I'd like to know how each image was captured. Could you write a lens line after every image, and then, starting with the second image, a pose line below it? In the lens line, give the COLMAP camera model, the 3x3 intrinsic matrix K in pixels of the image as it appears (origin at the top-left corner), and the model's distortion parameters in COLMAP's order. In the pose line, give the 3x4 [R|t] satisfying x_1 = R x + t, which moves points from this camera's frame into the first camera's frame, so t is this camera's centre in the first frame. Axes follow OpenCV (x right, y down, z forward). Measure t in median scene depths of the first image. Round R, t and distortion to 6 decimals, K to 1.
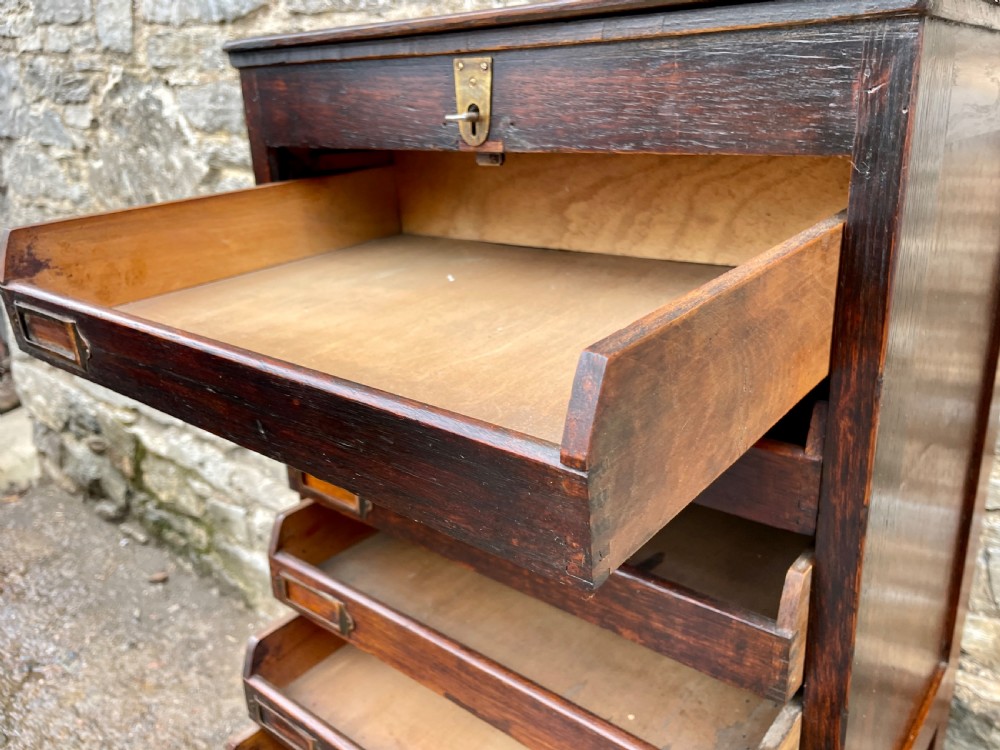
lens RADIAL K [[781.6, 0, 534.2], [0, 781.6, 380.1], [0, 0, 1]] dist [-0.001824, -0.005959]
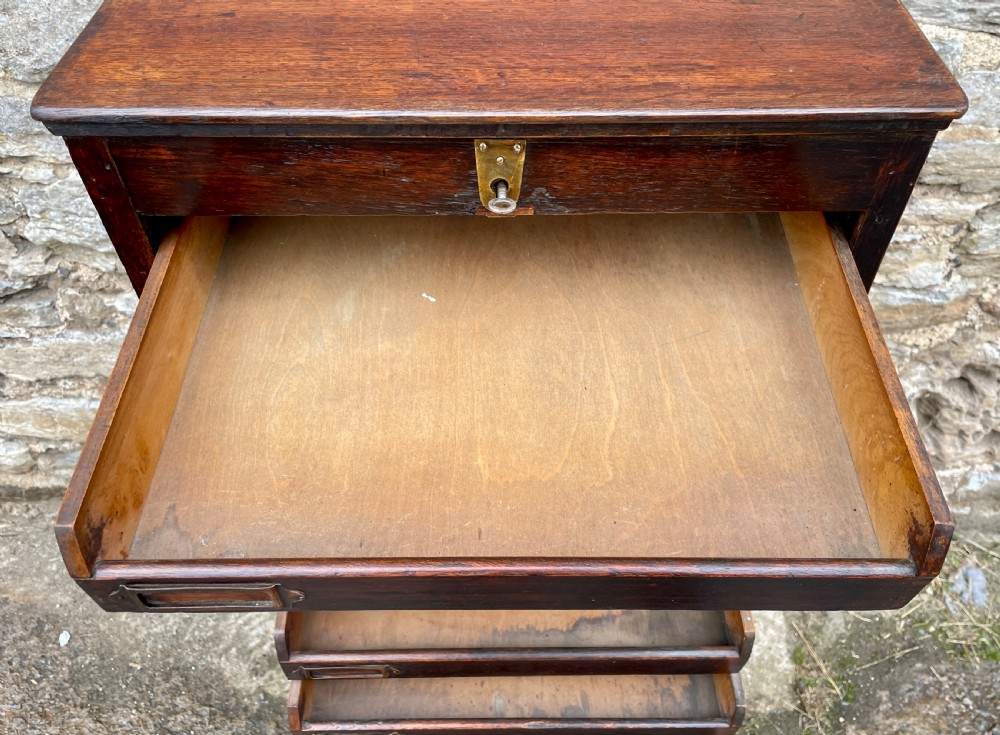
lens RADIAL K [[823.2, 0, 507.2], [0, 823.2, 392.5], [0, 0, 1]] dist [0.002777, -0.007095]
pose [[0.781255, -0.463040, 0.418611, -0.585896], [0.185562, 0.812586, 0.552513, -0.661056], [-0.595993, -0.353975, 0.720759, 0.157438]]
